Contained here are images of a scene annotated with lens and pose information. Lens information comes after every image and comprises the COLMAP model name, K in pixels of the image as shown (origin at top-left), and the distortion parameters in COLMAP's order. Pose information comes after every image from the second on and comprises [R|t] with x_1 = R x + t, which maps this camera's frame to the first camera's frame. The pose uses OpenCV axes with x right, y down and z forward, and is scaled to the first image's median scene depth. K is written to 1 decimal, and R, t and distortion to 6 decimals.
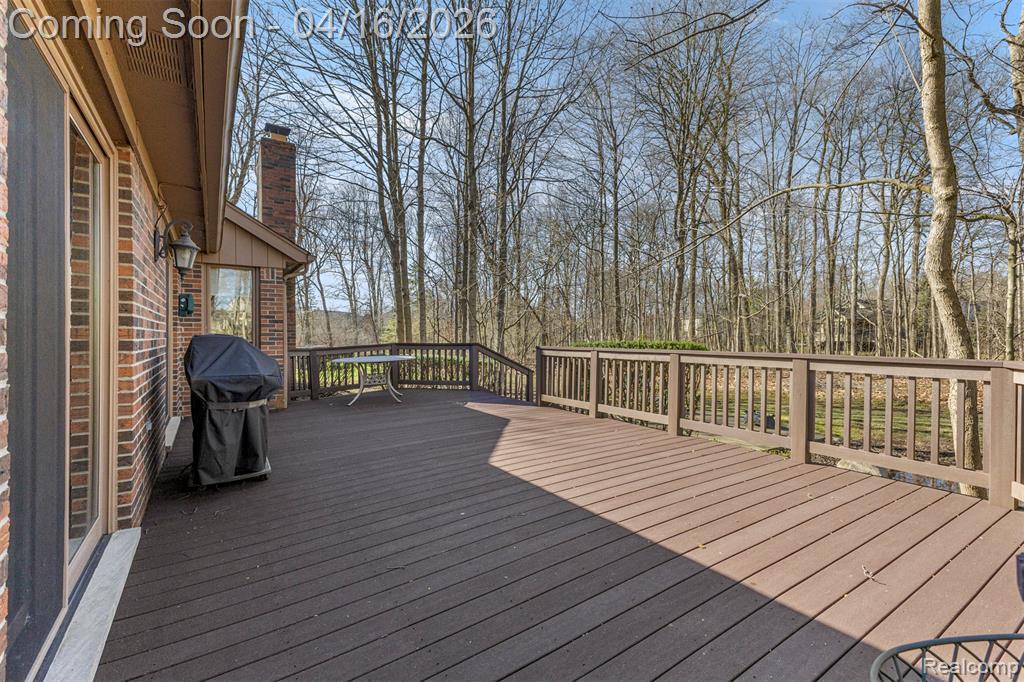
lens RADIAL K [[457.1, 0, 515.5], [0, 457.1, 341.7], [0, 0, 1]] dist [0.008995, 0.000514]
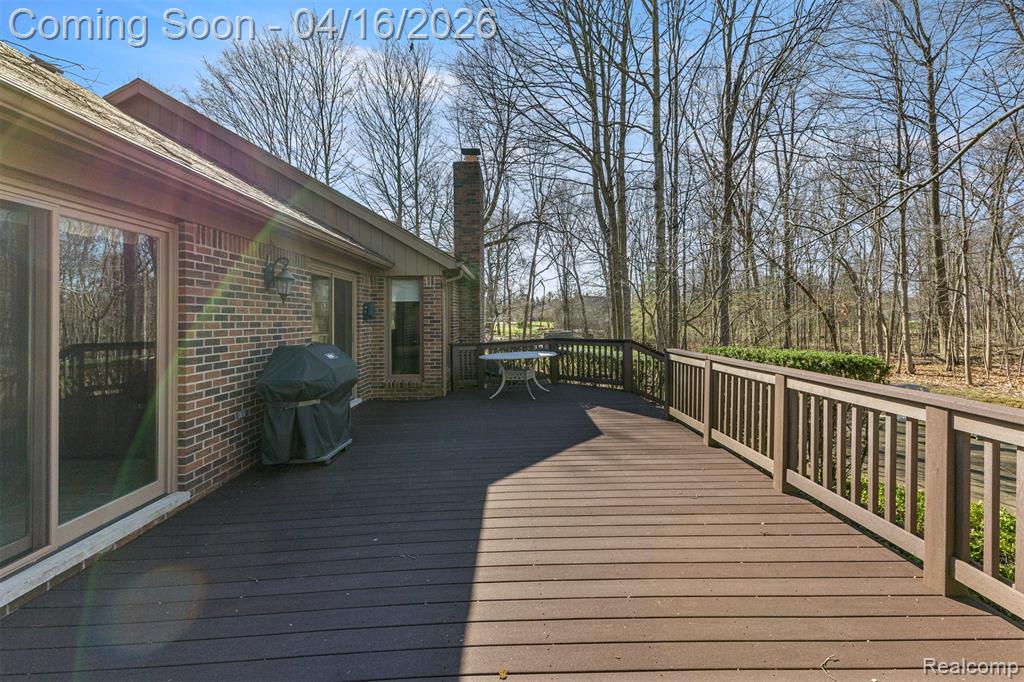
lens RADIAL K [[457.1, 0, 514.6], [0, 457.1, 318.3], [0, 0, 1]] dist [0.008995, 0.000514]
pose [[0.837890, -0.007899, -0.545782, 0.528367], [0.001817, 0.999930, -0.011681, -0.071398], [0.545836, 0.008796, 0.837846, 0.252183]]
